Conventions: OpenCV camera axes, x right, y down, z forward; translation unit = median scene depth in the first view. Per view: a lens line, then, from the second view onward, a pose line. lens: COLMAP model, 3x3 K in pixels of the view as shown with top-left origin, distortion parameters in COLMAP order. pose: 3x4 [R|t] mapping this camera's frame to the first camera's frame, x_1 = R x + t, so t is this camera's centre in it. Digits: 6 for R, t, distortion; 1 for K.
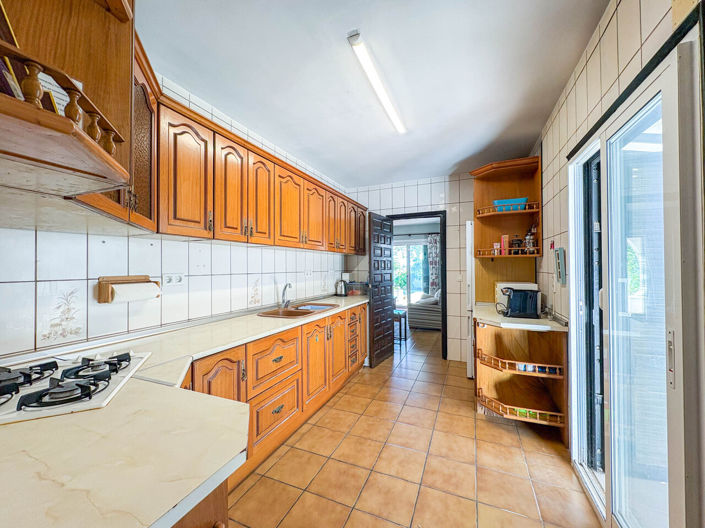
lens RADIAL K [[281.2, 0, 353.5], [0, 281.2, 264.3], [0, 0, 1]] dist [-0.000309, -0.000441]
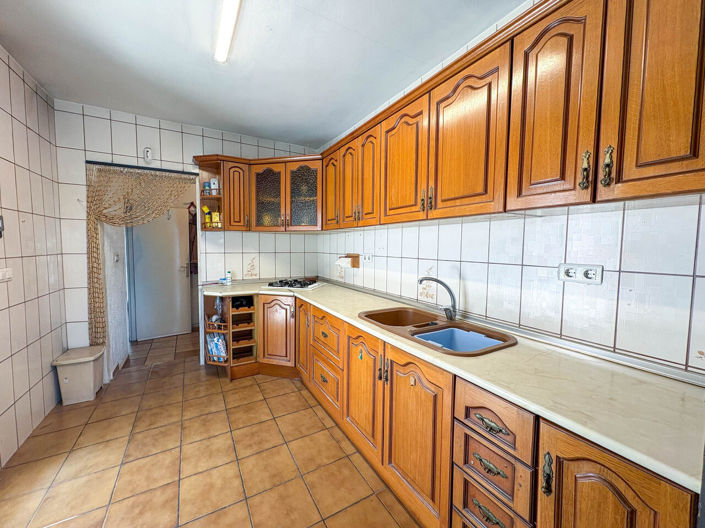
lens RADIAL K [[281.2, 0, 353.7], [0, 281.2, 263.4], [0, 0, 1]] dist [-0.000309, -0.000441]
pose [[-0.602654, 0.046948, -0.796620, 0.508813], [0.005305, 0.998482, 0.054831, 0.001561], [0.797985, 0.028818, -0.601988, 1.694794]]
